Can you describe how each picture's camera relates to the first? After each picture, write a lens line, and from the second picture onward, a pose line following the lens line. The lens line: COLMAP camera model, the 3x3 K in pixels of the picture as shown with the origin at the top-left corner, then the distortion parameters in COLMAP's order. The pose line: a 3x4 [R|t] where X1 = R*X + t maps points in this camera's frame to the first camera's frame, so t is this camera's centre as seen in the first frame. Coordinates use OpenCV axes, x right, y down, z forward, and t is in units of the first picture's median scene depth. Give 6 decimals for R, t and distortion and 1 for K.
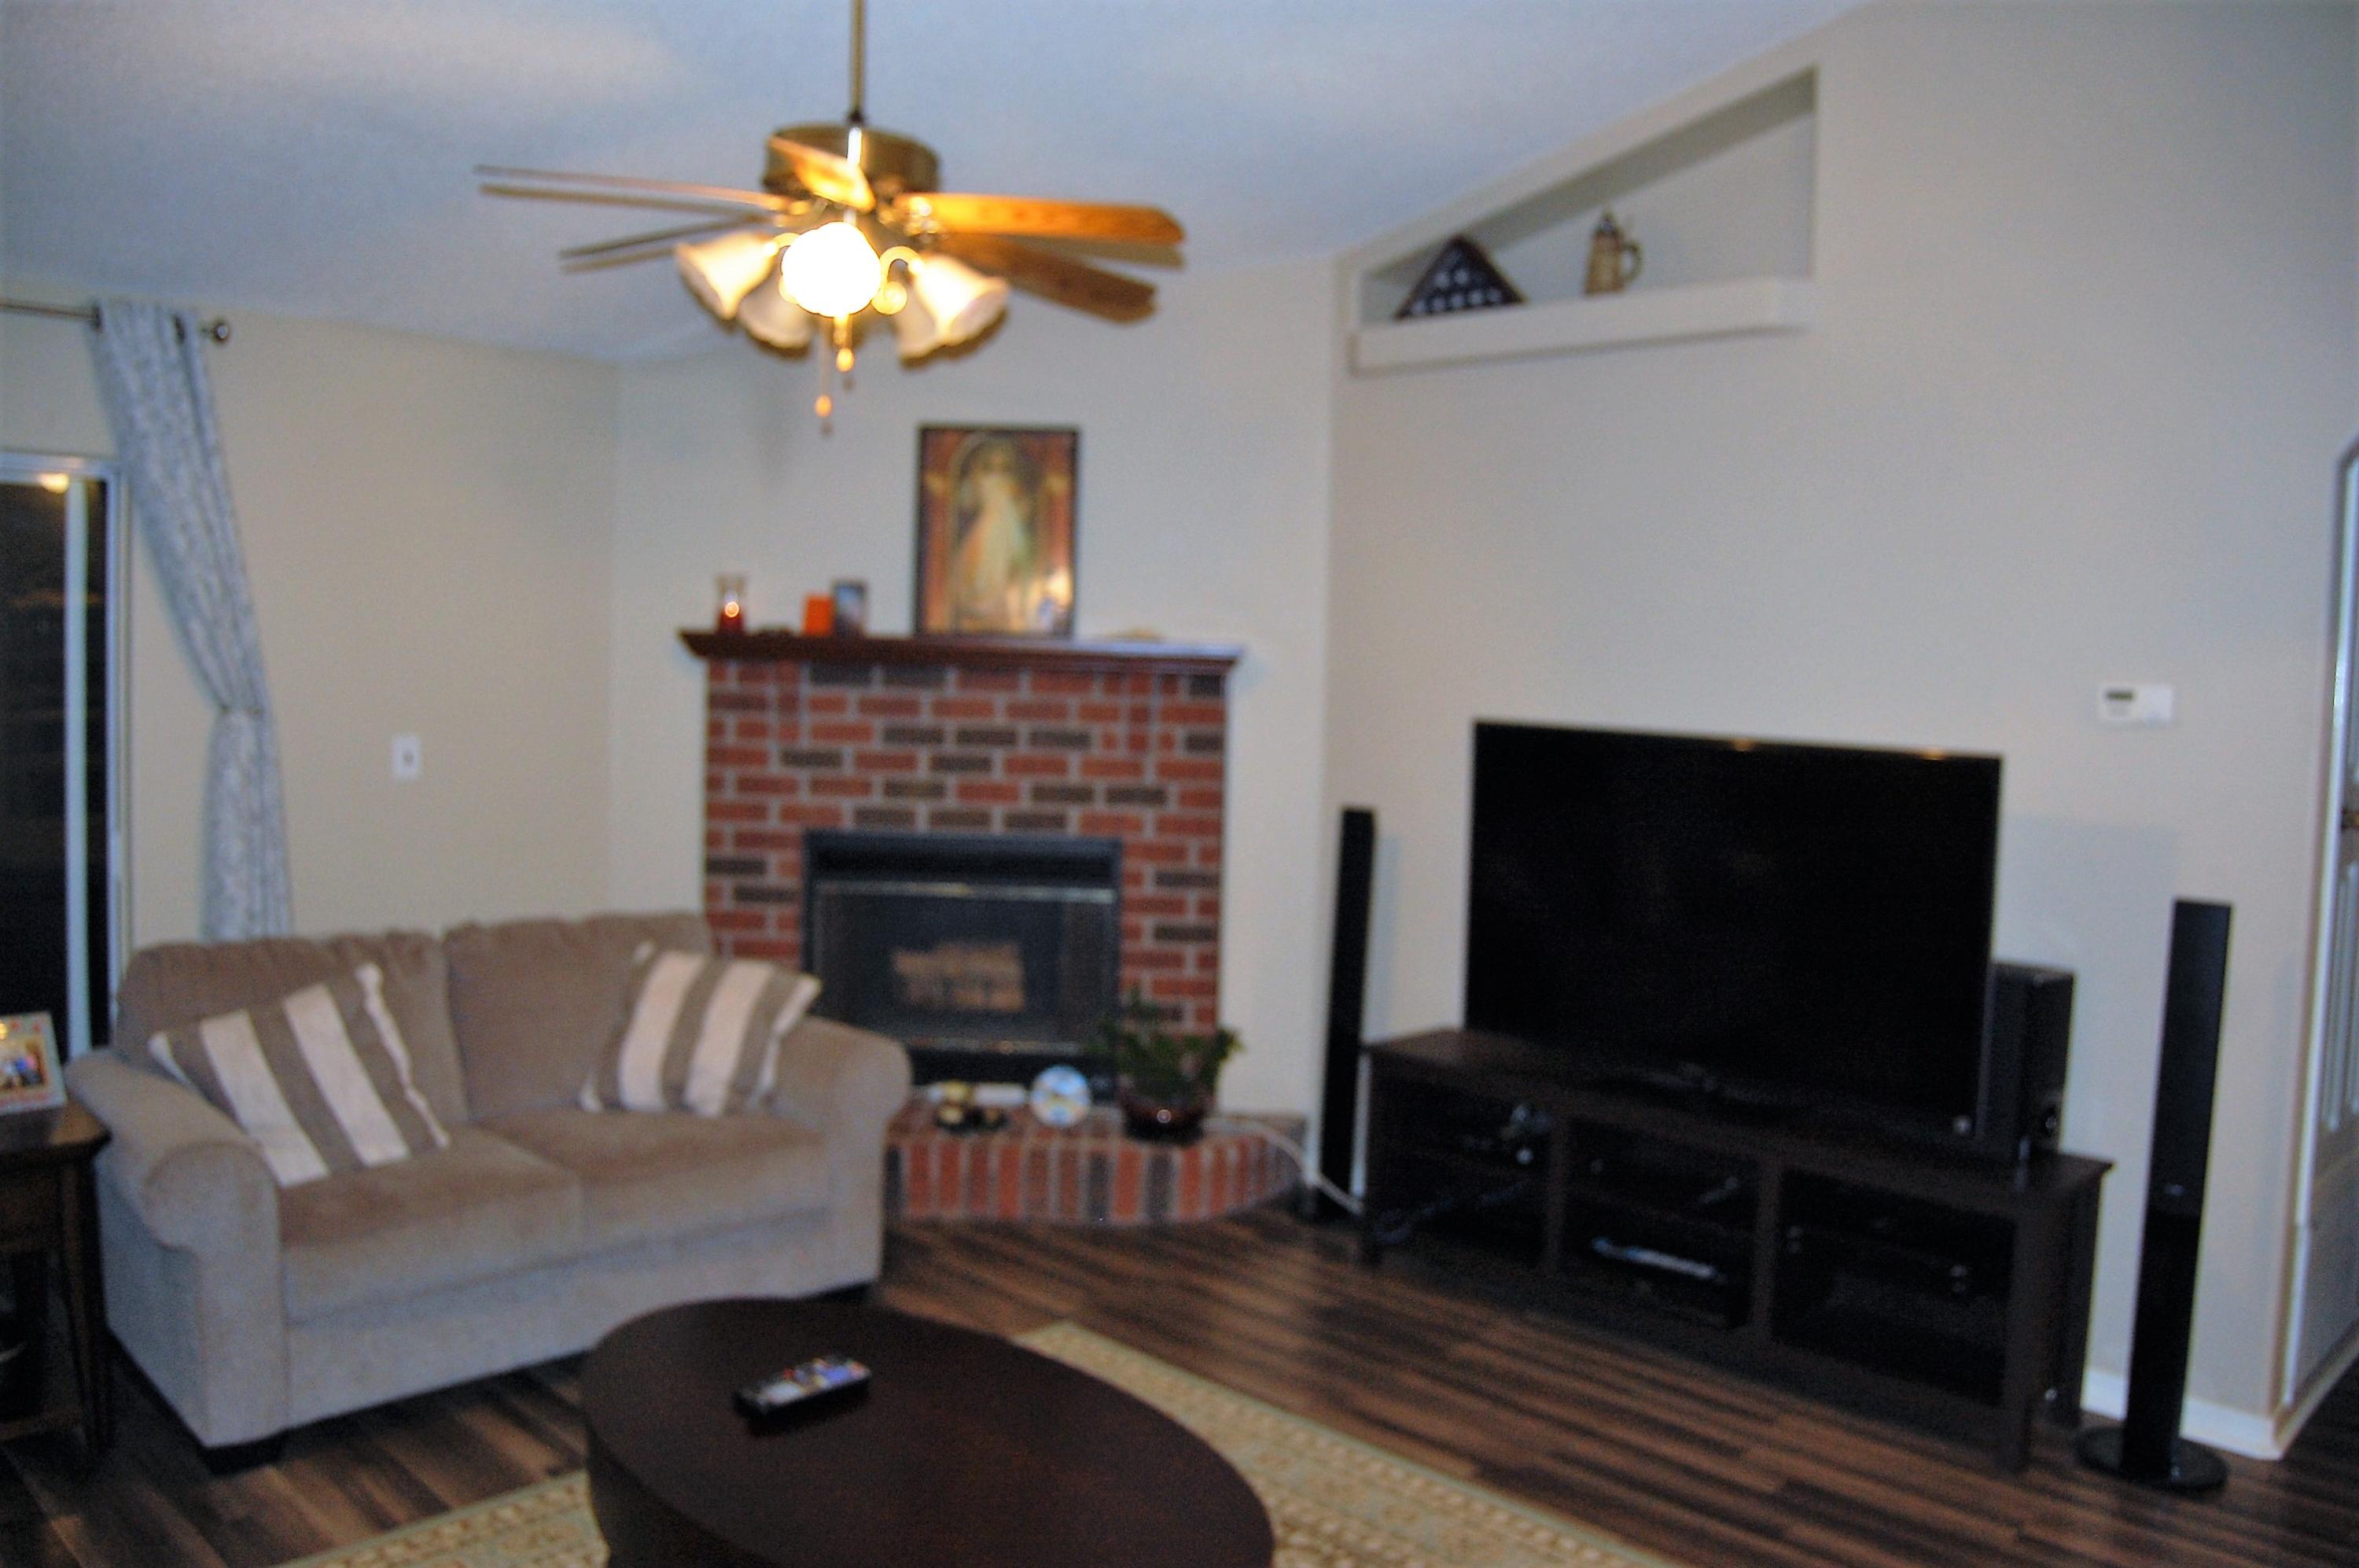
lens RADIAL K [[1817.4, 0, 1179.5], [0, 1817.4, 784.0], [0, 0, 1]] dist [-0.076166, 0.001169]
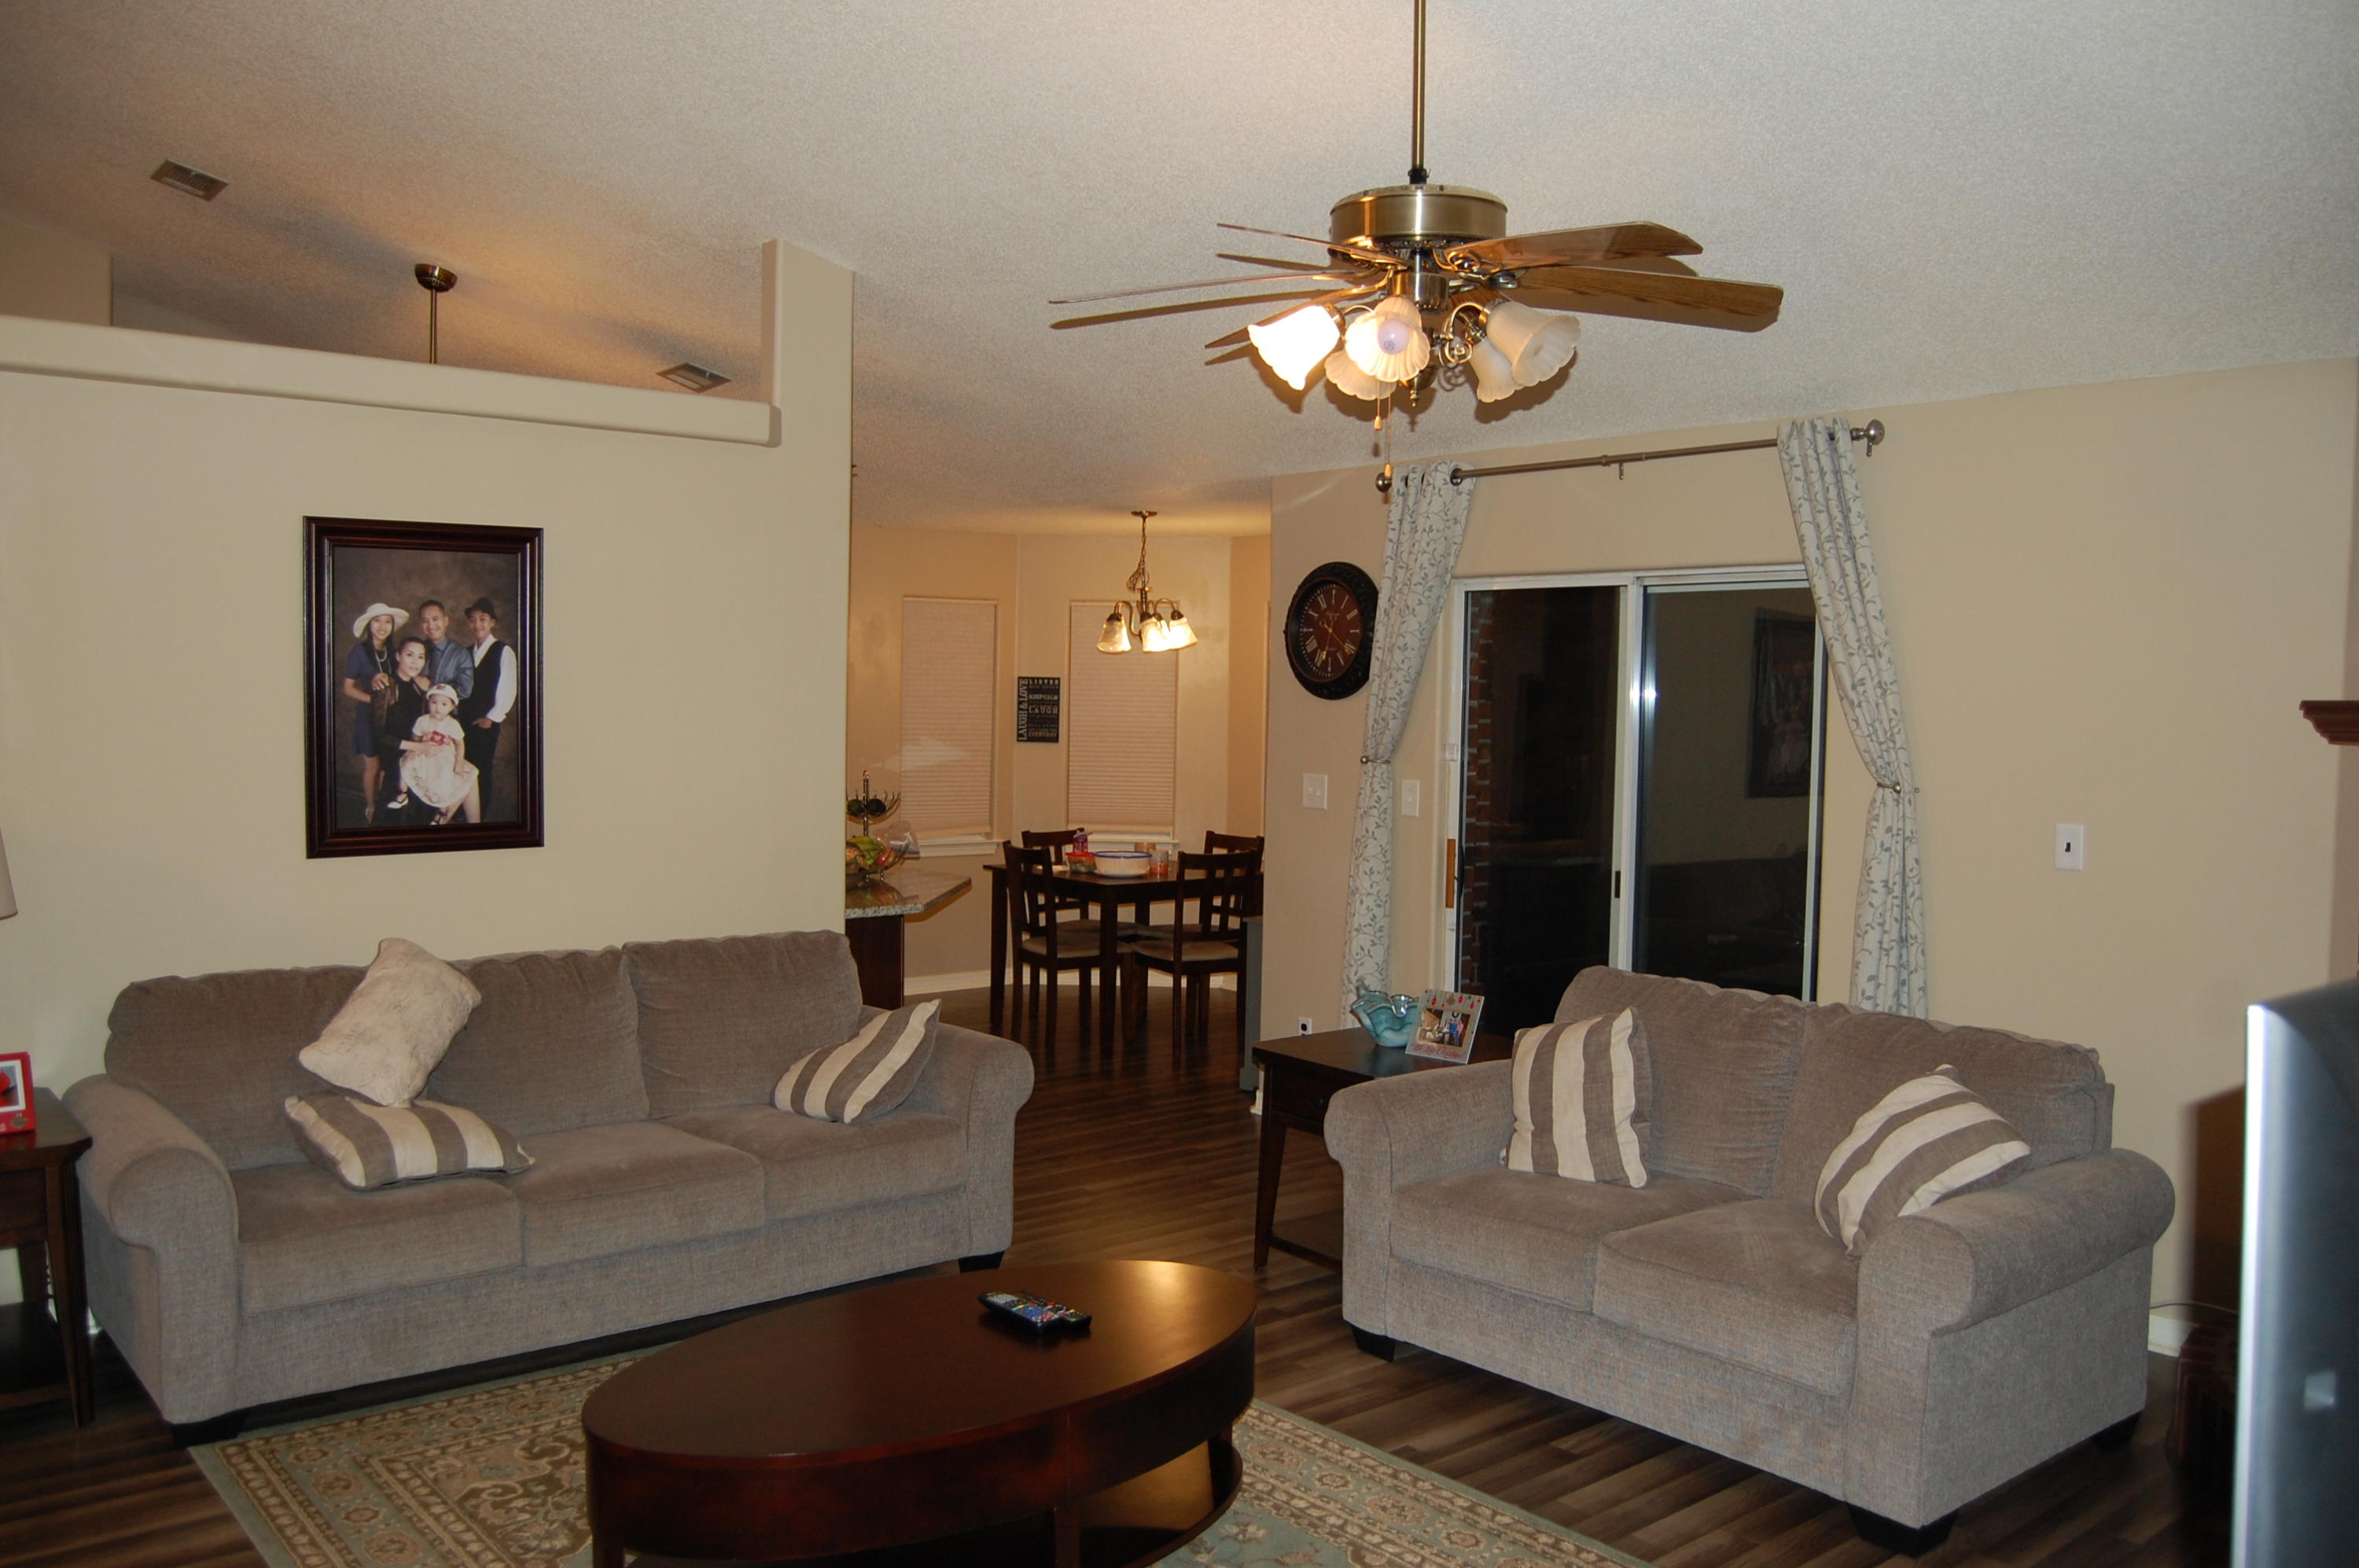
lens RADIAL K [[1853.9, 0, 1179.5], [0, 1853.9, 784.0], [0, 0, 1]] dist [-0.093437, 0.032285]
pose [[-0.097692, 0.016410, -0.995081, 0.503706], [-0.080222, 0.996481, 0.024308, -0.030556], [0.991978, 0.082202, -0.096032, 0.590370]]
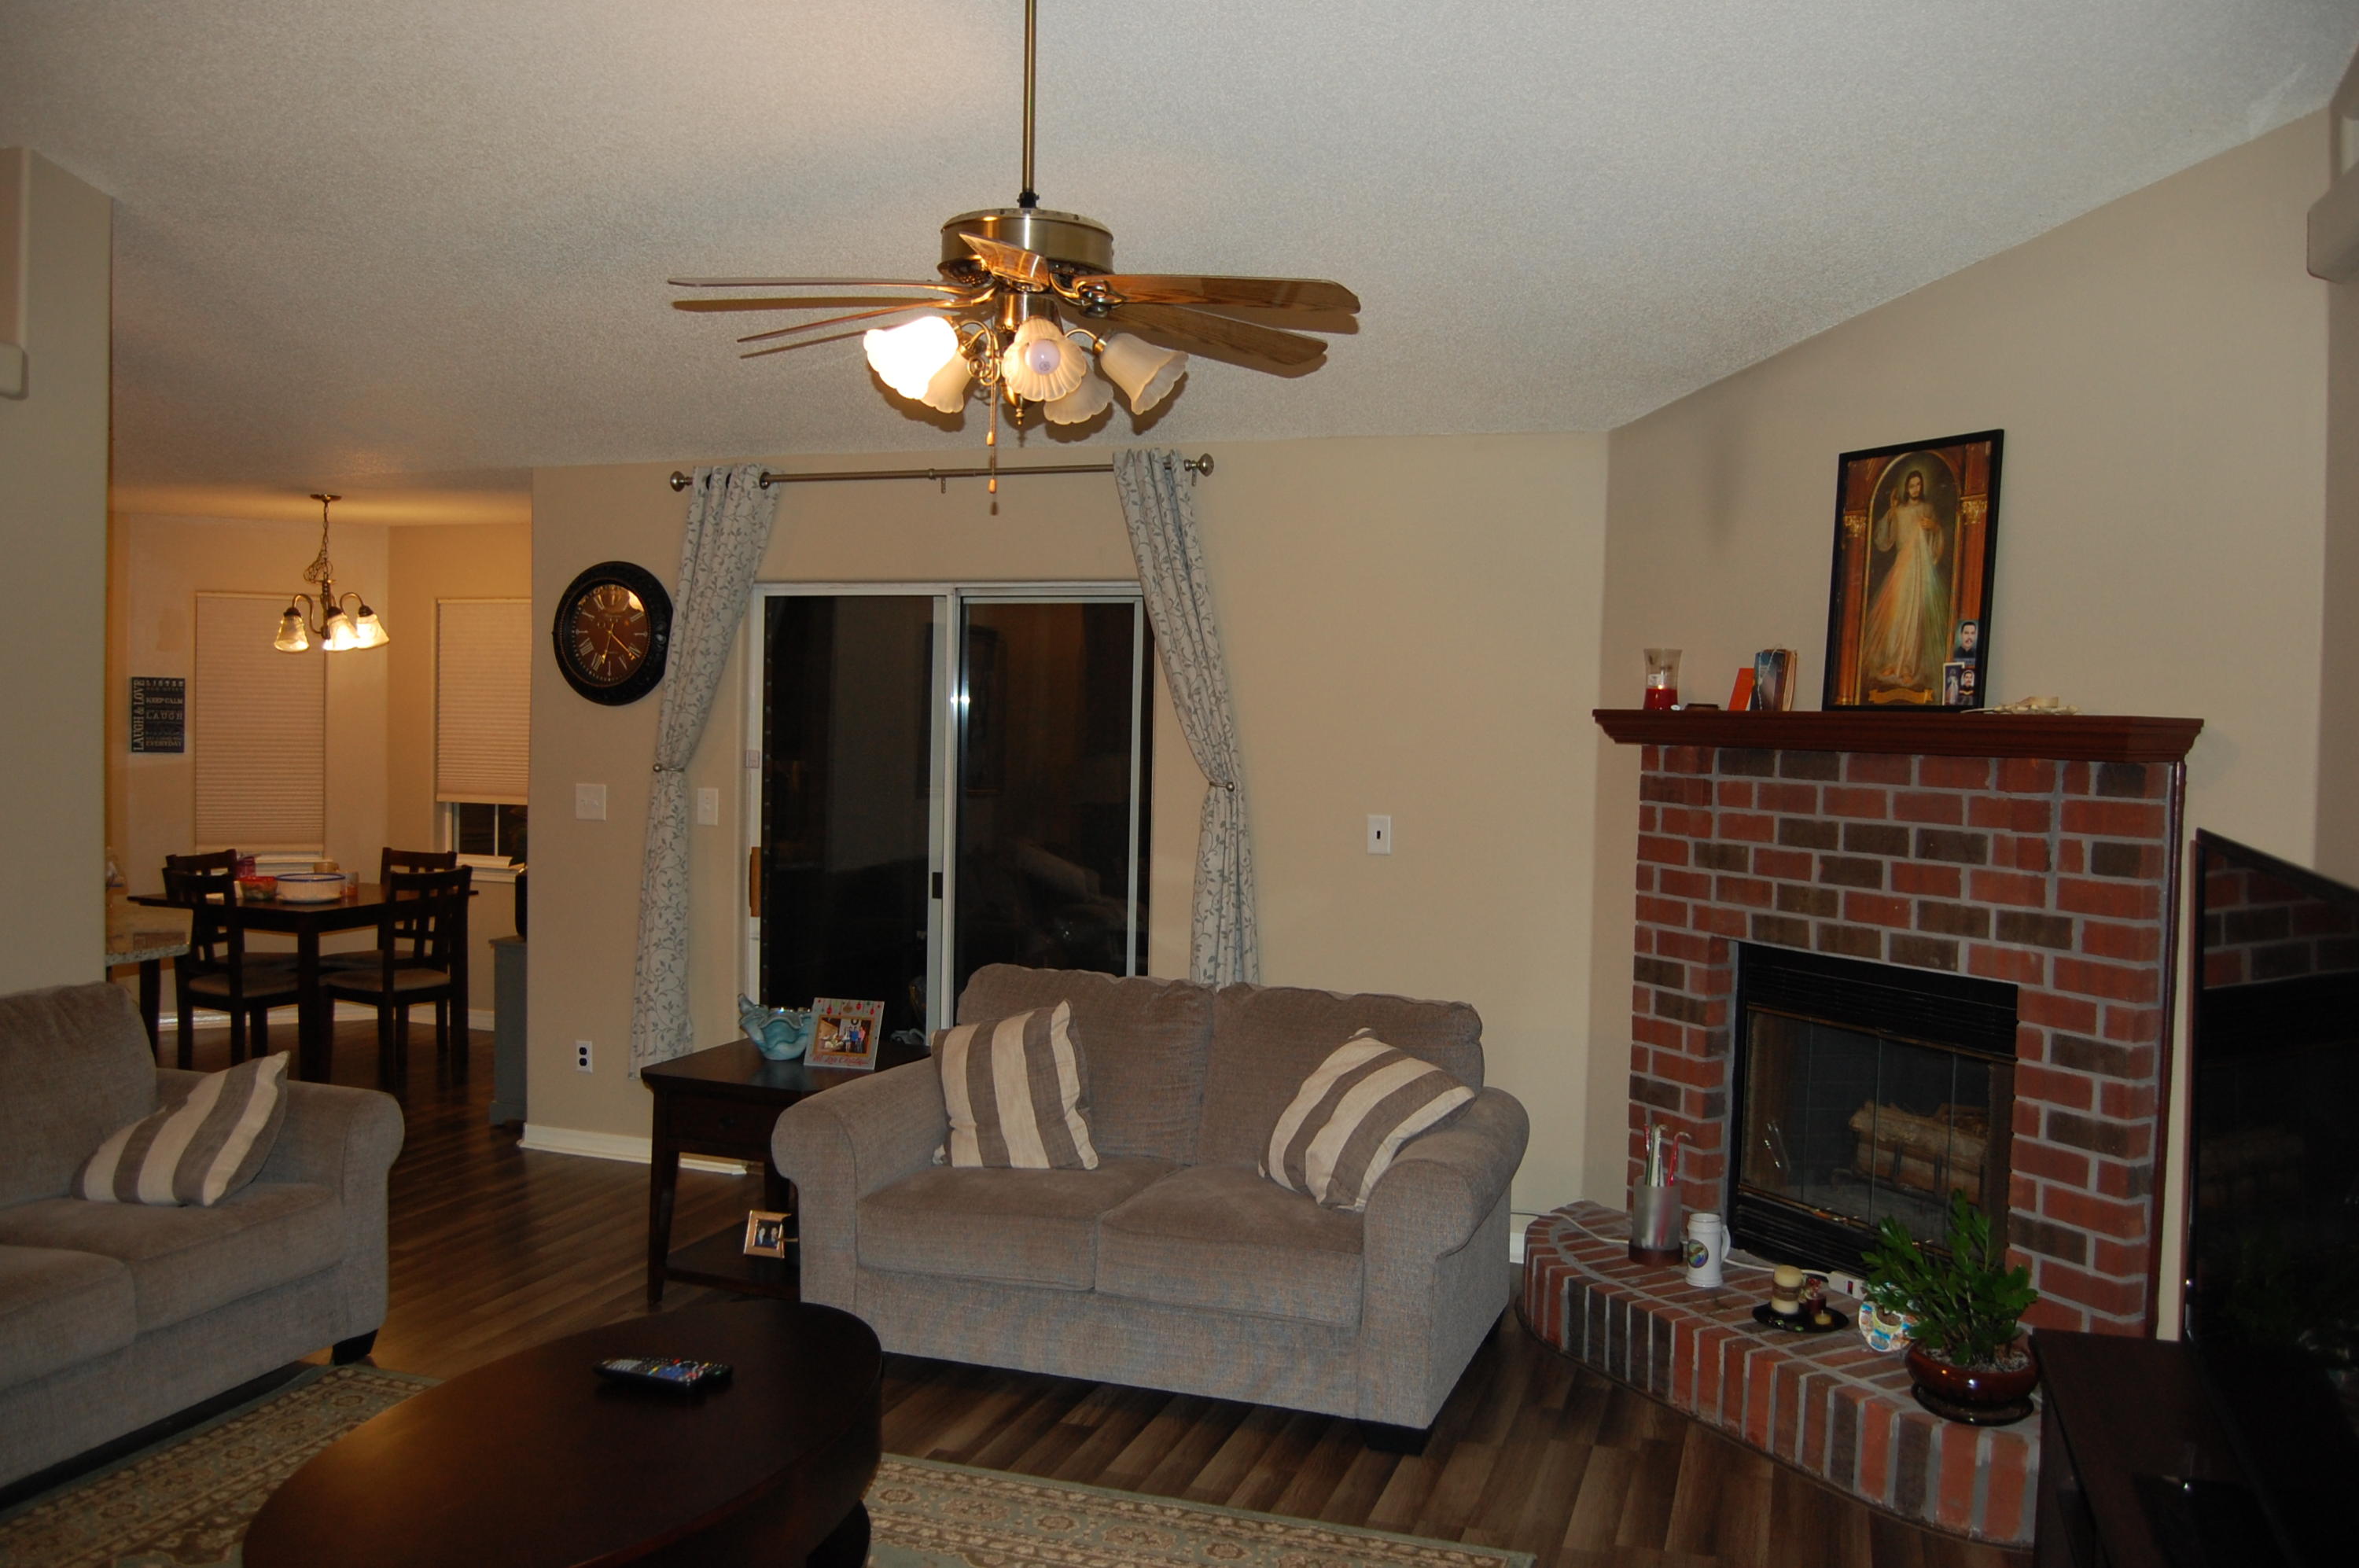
lens RADIAL K [[1853.9, 0, 1179.5], [0, 1853.9, 784.0], [0, 0, 1]] dist [-0.093437, 0.032285]
pose [[0.436019, 0.012957, -0.899844, 0.474320], [-0.061756, 0.997970, -0.015554, -0.018741], [0.897816, 0.062353, 0.435934, 0.382489]]
